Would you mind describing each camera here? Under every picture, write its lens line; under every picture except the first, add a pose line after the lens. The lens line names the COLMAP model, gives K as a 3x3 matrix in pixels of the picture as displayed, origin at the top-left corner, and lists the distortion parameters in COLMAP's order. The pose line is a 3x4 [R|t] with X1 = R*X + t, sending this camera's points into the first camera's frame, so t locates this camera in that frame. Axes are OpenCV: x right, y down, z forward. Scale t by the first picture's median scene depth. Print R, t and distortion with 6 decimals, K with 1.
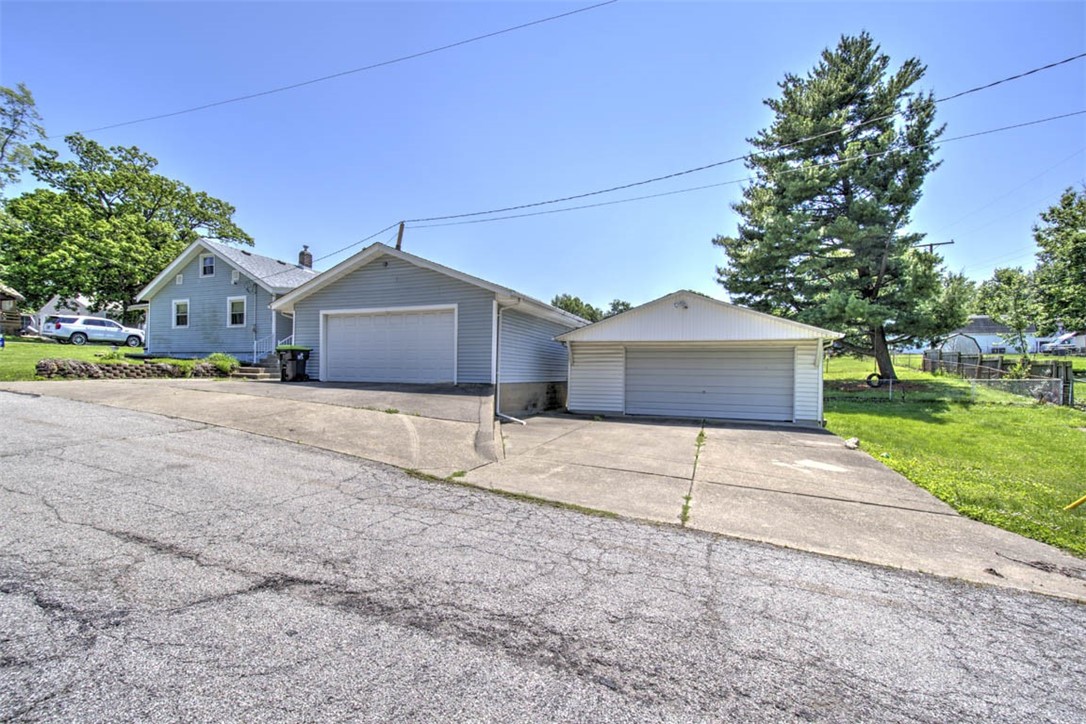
lens RADIAL K [[467.9, 0, 545.2], [0, 467.9, 362.0], [0, 0, 1]] dist [-0.001250, -0.000384]
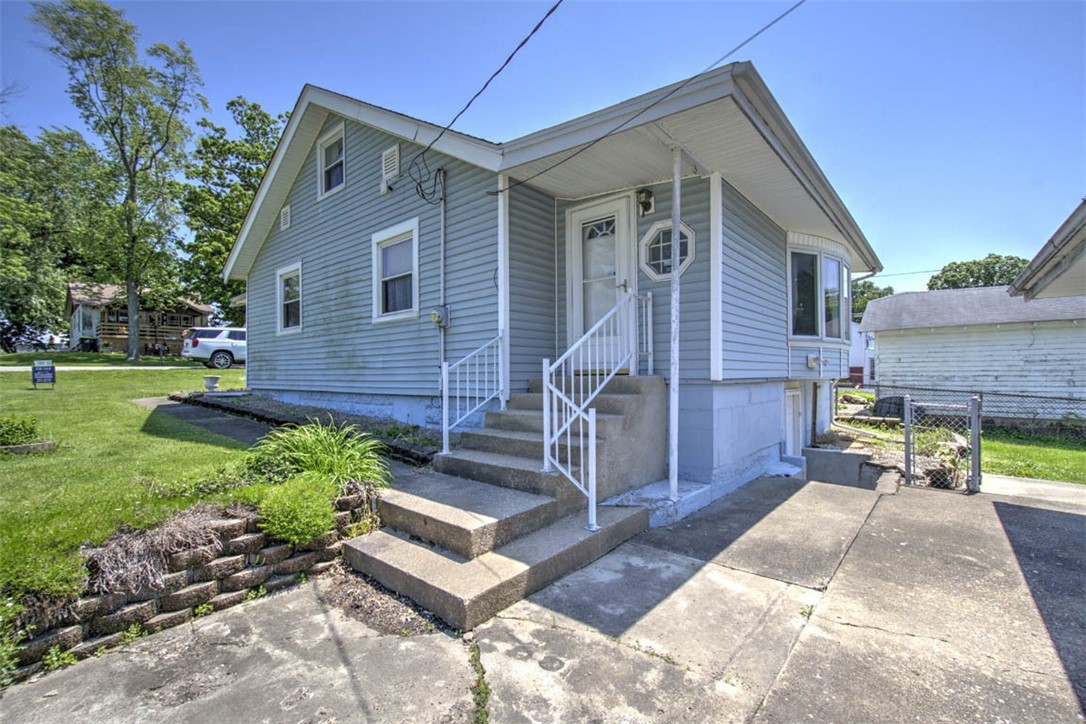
lens RADIAL K [[467.9, 0, 542.1], [0, 467.9, 366.3], [0, 0, 1]] dist [-0.001250, -0.000384]
pose [[0.942030, -0.019226, -0.334978, -0.311993], [0.017246, 0.999812, -0.008884, -0.025313], [0.335086, 0.002592, 0.942184, 0.499960]]
